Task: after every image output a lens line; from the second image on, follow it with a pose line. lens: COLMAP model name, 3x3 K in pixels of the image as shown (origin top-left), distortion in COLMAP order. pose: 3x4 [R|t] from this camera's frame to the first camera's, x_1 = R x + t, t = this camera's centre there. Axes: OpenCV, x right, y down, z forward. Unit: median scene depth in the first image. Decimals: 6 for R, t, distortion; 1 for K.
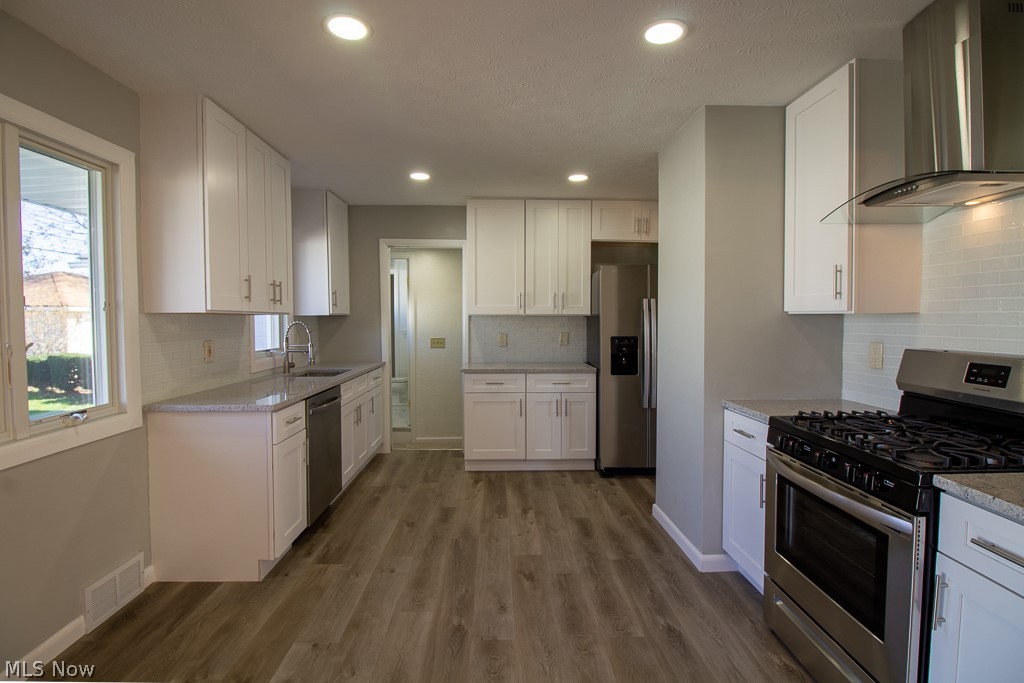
lens RADIAL K [[480.1, 0, 509.6], [0, 480.1, 334.3], [0, 0, 1]] dist [0.002042, -0.009241]
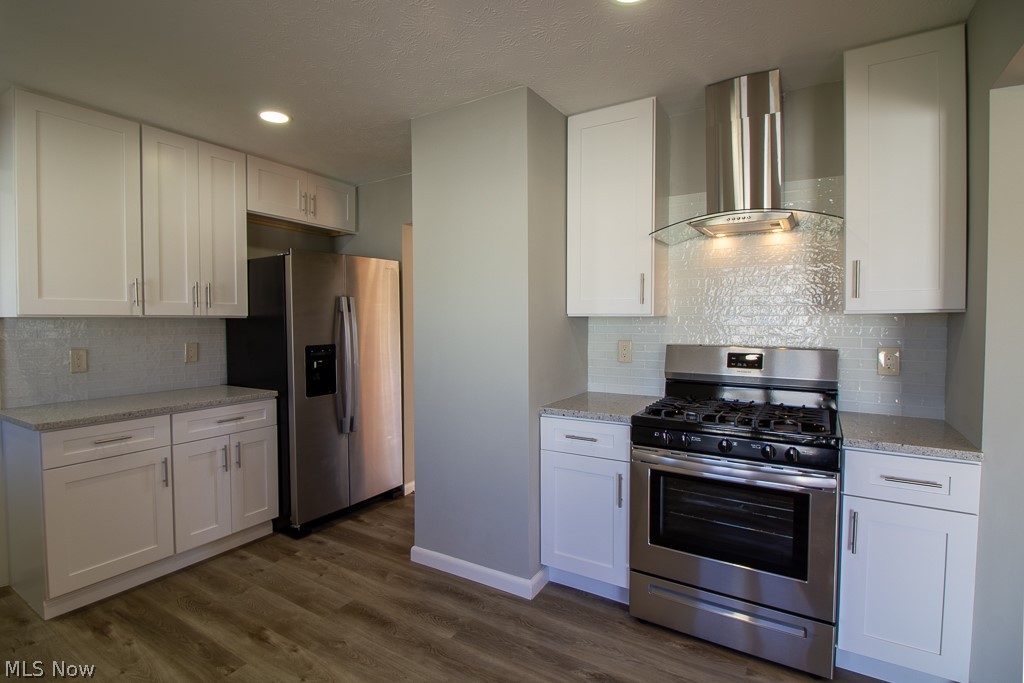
lens RADIAL K [[498.5, 0, 510.2], [0, 498.5, 334.1], [0, 0, 1]] dist [0.001790, -0.012478]
pose [[0.570200, -0.026786, 0.821069, -0.258429], [0.030624, 0.999467, 0.011338, -0.013490], [-0.820935, 0.018679, 0.570716, 0.323093]]
